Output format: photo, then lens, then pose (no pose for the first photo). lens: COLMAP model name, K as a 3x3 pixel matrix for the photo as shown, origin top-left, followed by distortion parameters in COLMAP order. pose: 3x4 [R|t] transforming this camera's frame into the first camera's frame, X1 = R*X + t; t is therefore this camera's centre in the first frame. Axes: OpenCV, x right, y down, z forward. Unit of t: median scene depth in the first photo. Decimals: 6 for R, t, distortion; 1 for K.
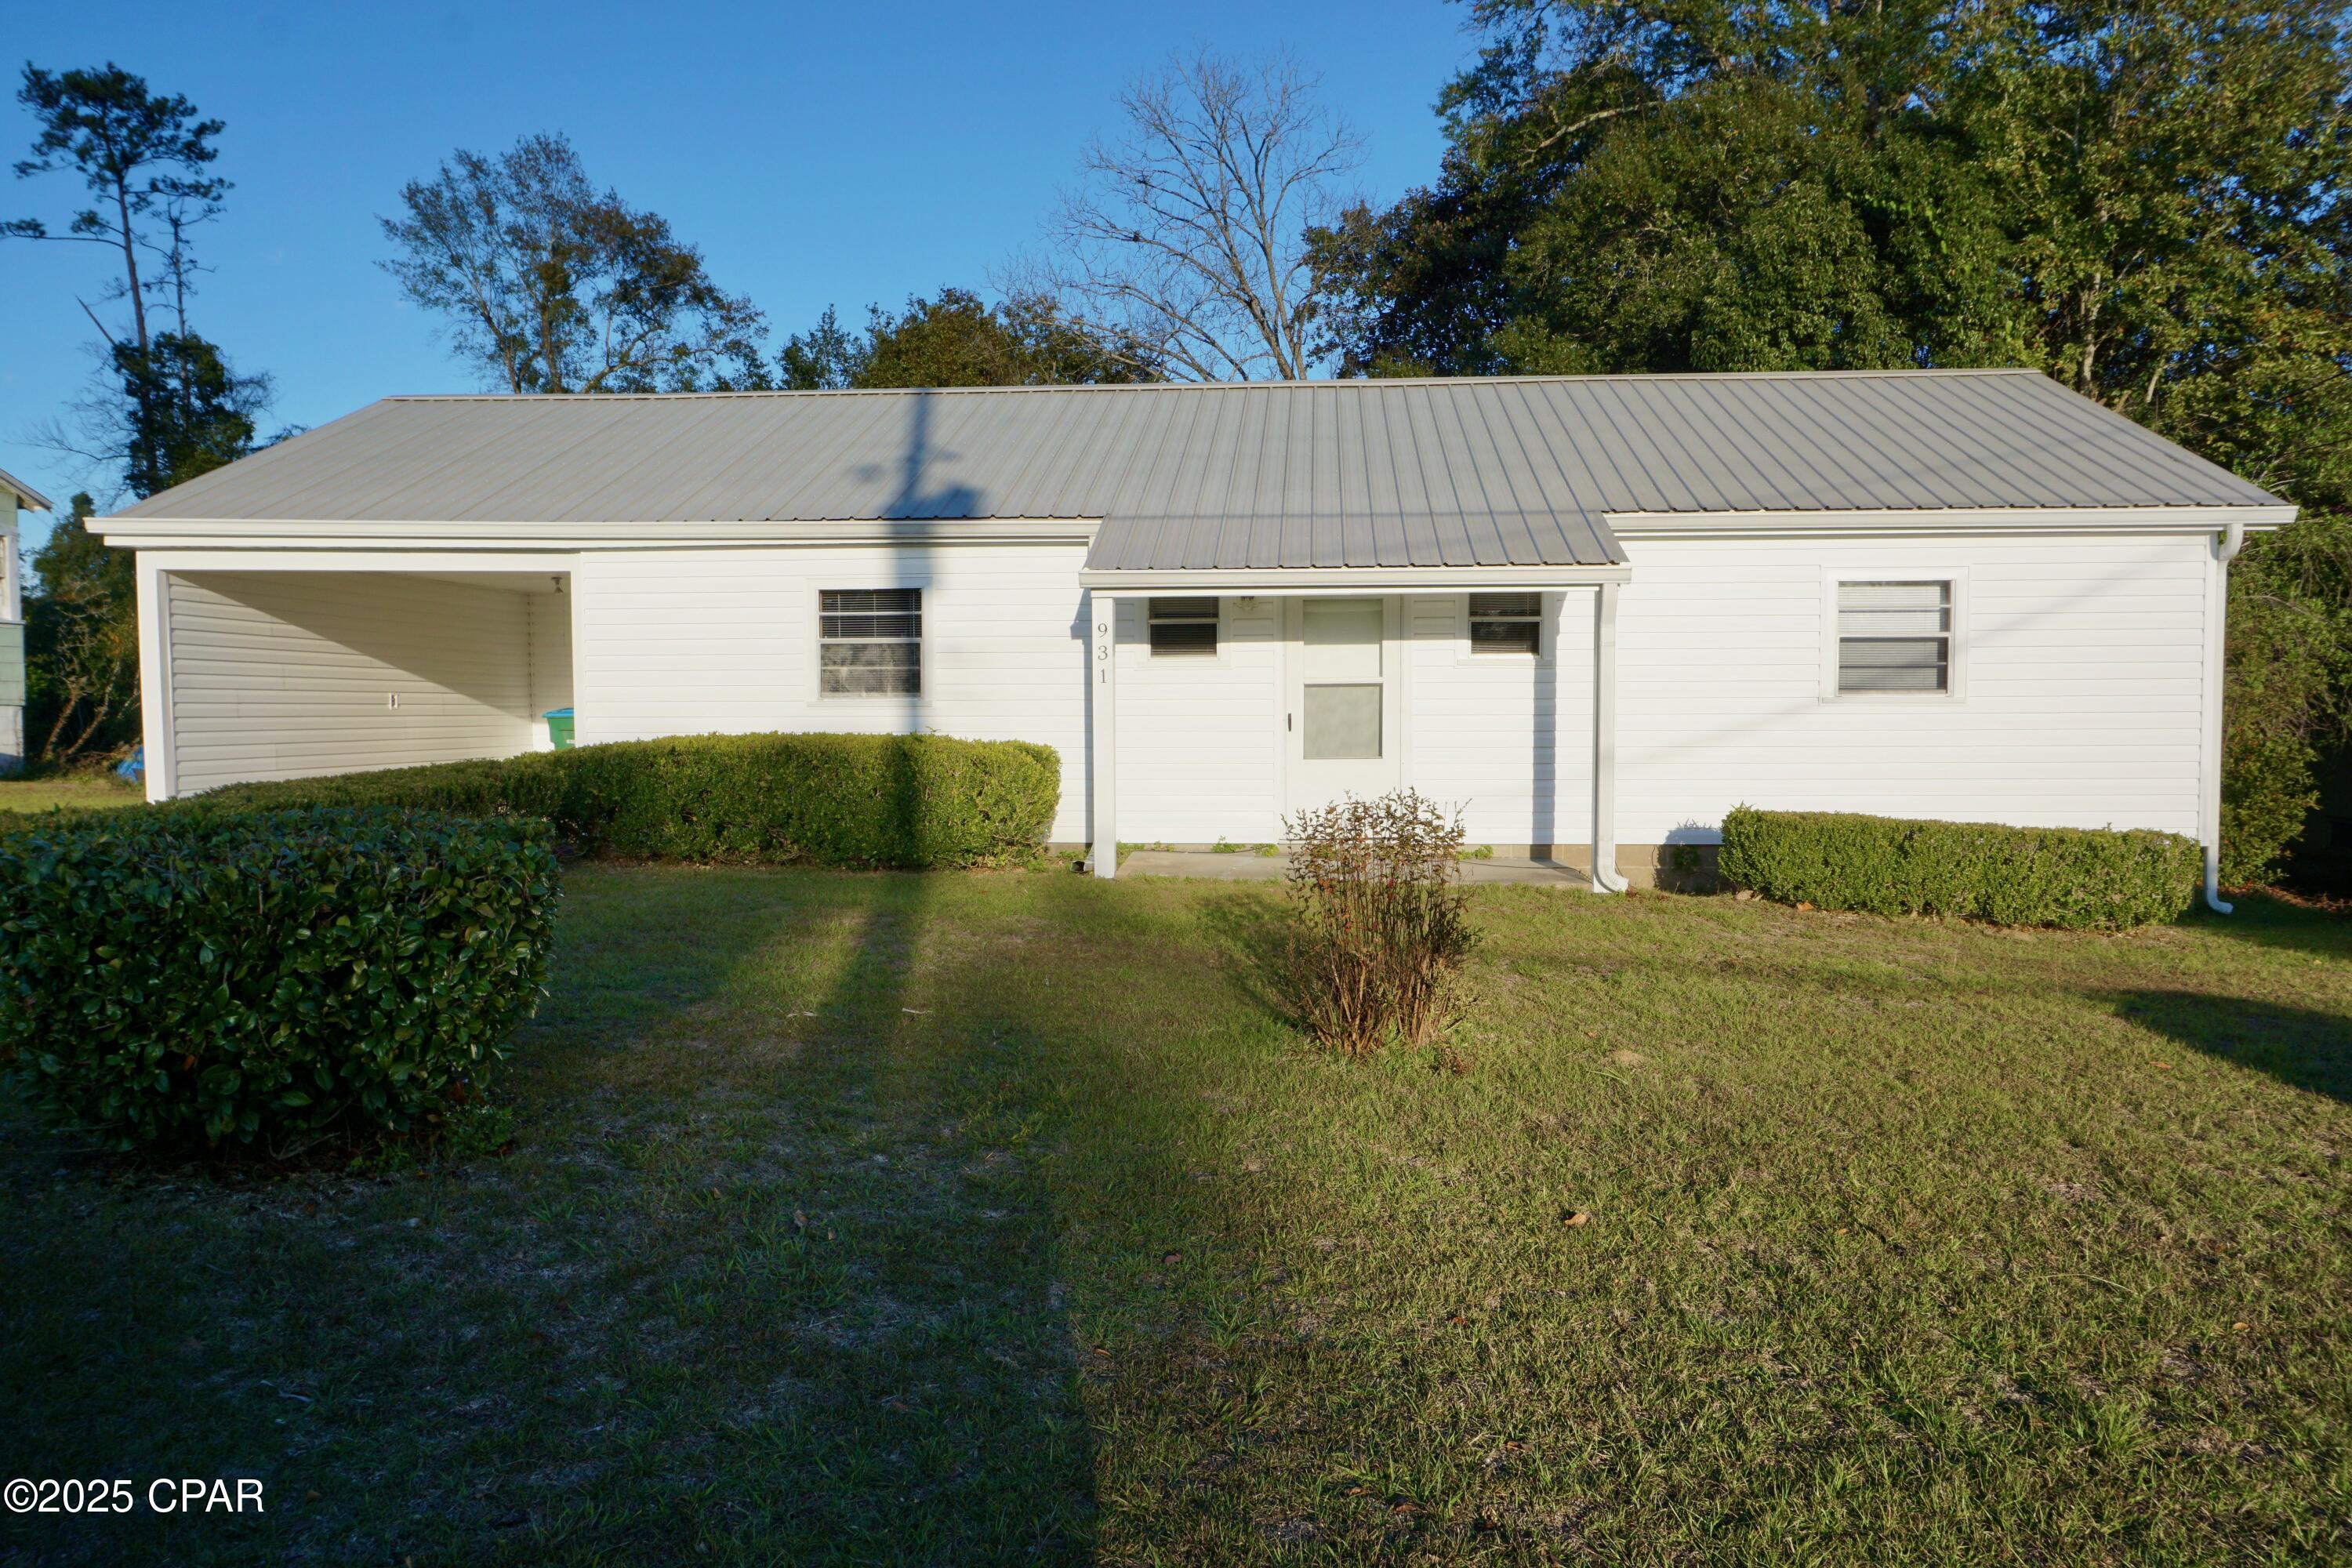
lens RADIAL K [[1621.6, 0, 1176.0], [0, 1621.6, 784.0], [0, 0, 1]] dist [-0.078102, 0.057539]
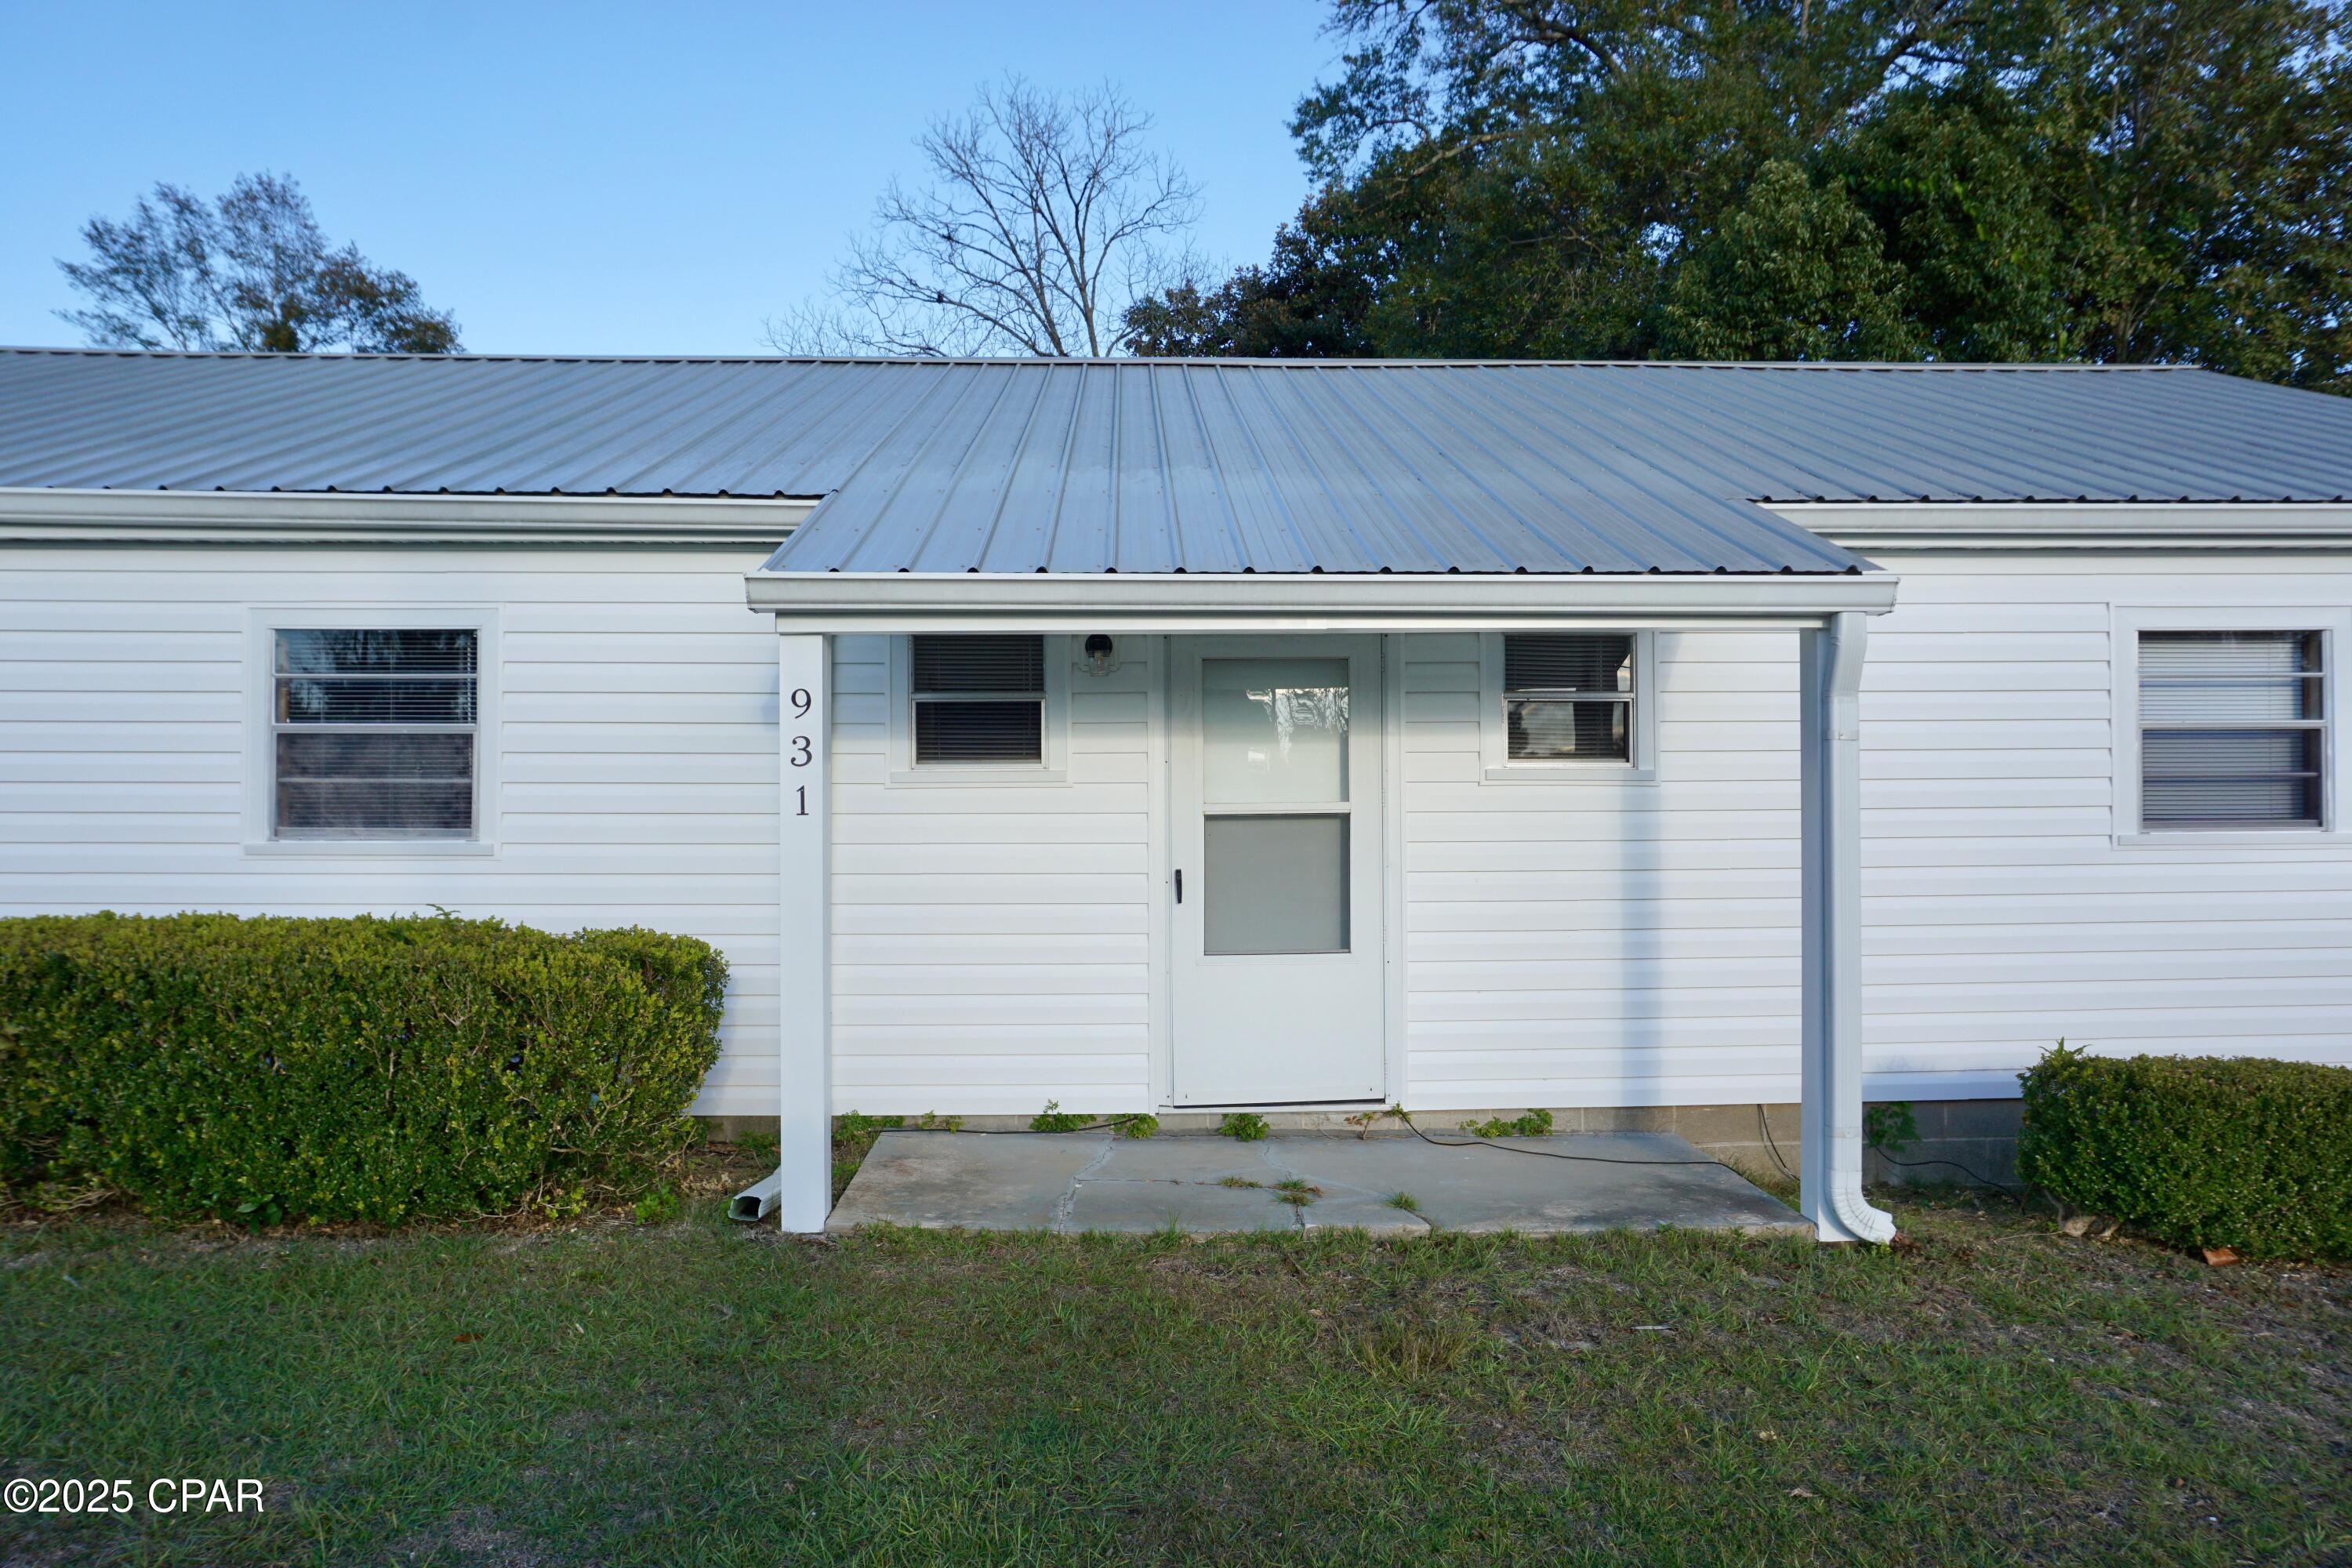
lens RADIAL K [[1541.6, 0, 1176.0], [0, 1541.6, 784.0], [0, 0, 1]] dist [-0.037906, 0.001763]
pose [[0.992671, 0.002238, 0.120826, 0.003634], [0.006288, 0.997518, -0.070136, -0.016121], [-0.120683, 0.070382, 0.990193, 0.224314]]
